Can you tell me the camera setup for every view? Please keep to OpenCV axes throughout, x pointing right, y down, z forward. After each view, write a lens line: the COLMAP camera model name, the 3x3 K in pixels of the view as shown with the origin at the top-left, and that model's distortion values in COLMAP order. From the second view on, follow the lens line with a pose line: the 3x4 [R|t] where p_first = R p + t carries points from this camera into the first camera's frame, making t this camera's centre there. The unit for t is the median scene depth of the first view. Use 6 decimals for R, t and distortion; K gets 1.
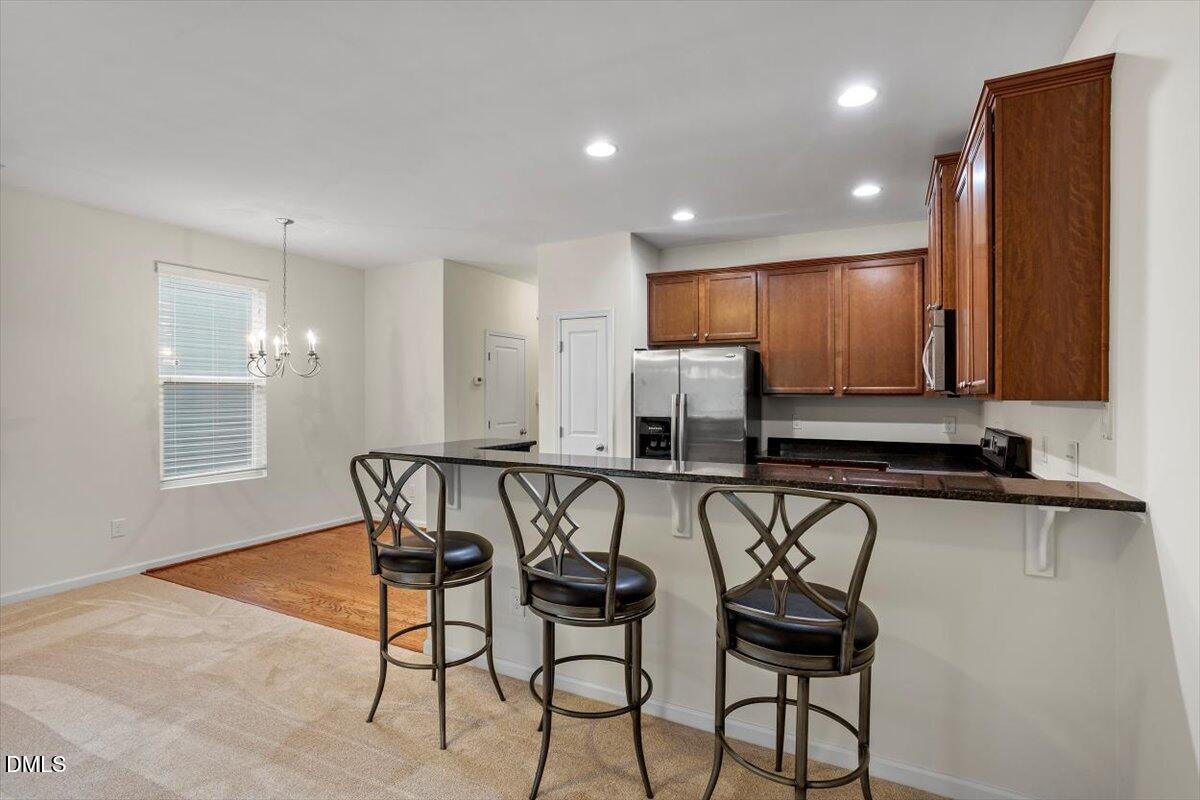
lens RADIAL K [[572.2, 0, 574.5], [0, 572.2, 399.7], [0, 0, 1]] dist [0.003139, 0.001053]
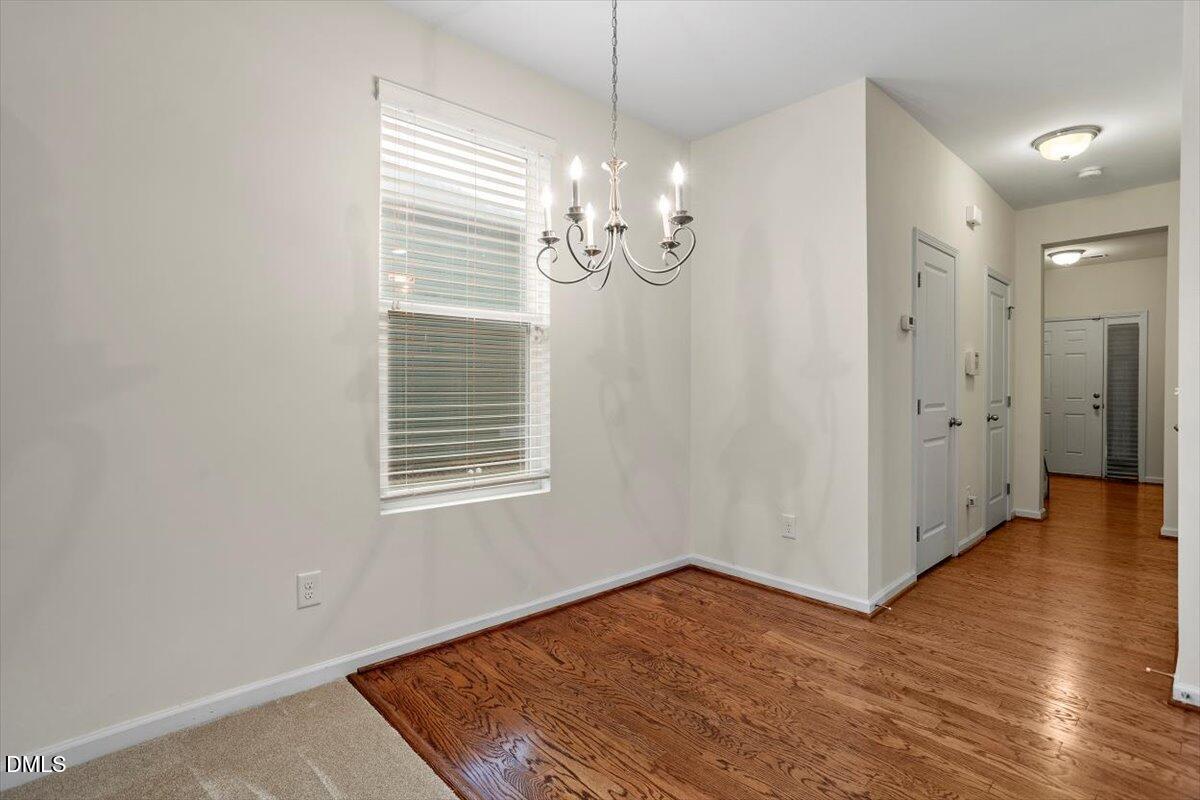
lens RADIAL K [[572.2, 0, 597.9], [0, 572.2, 391.5], [0, 0, 1]] dist [0.003139, 0.001053]
pose [[0.951003, 0.004658, -0.309148, -0.356441], [-0.005592, 0.999982, -0.002135, 0.041979], [0.309132, 0.003760, 0.951012, 0.539489]]
